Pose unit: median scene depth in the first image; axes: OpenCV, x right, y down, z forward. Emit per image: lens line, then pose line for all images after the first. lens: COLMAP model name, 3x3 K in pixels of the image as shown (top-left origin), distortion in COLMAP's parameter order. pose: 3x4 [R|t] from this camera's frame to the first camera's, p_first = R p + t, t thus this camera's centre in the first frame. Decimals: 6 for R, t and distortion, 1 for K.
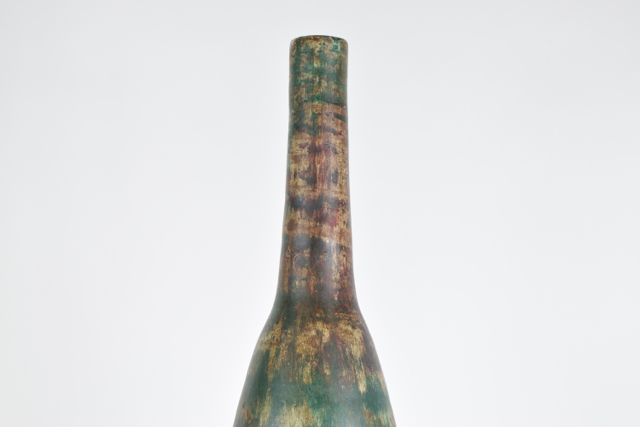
lens RADIAL K [[1540.6, 0, 320.6], [0, 1540.6, 212.0], [0, 0, 1]] dist [0.279149, 0.000000]
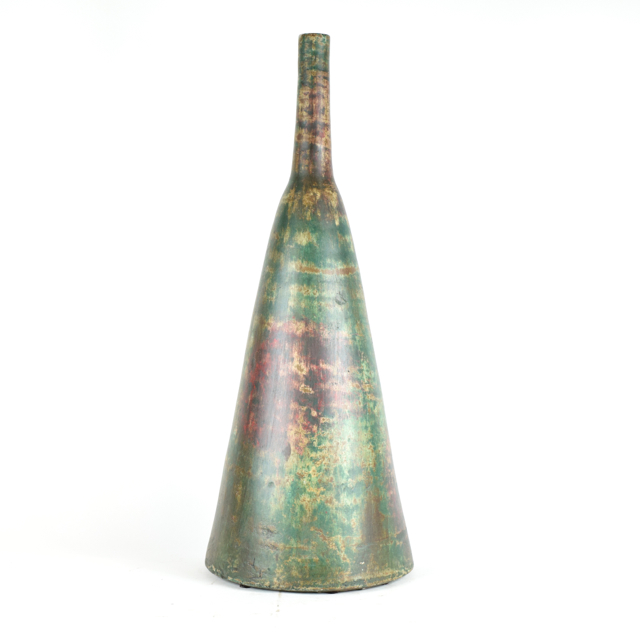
lens RADIAL K [[1041.8, 0, 318.1], [0, 1041.8, 318.2], [0, 0, 1]] dist [-0.112931, 0.000000]
pose [[0.999552, 0.004333, 0.029602, -0.032635], [-0.009867, 0.981839, 0.189461, -0.014011], [-0.028244, -0.189669, 0.981442, -0.277149]]
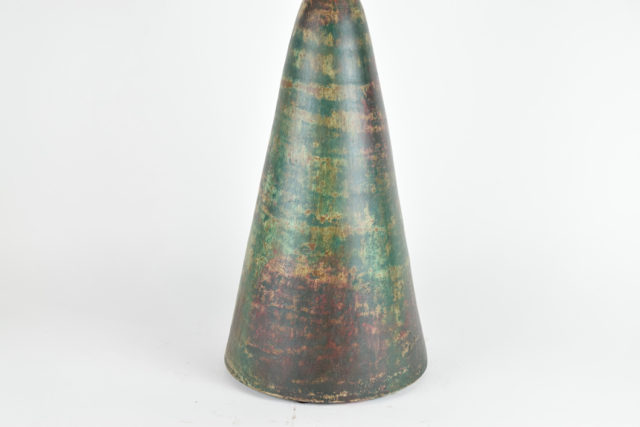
lens RADIAL K [[1540.6, 0, 319.3], [0, 1540.6, 216.0], [0, 0, 1]] dist [0.279149, 0.000000]
pose [[0.999788, 0.015435, 0.013614, -0.039409], [-0.017327, 0.988214, 0.152094, 0.044280], [-0.011106, -0.152298, 0.988272, -0.832032]]
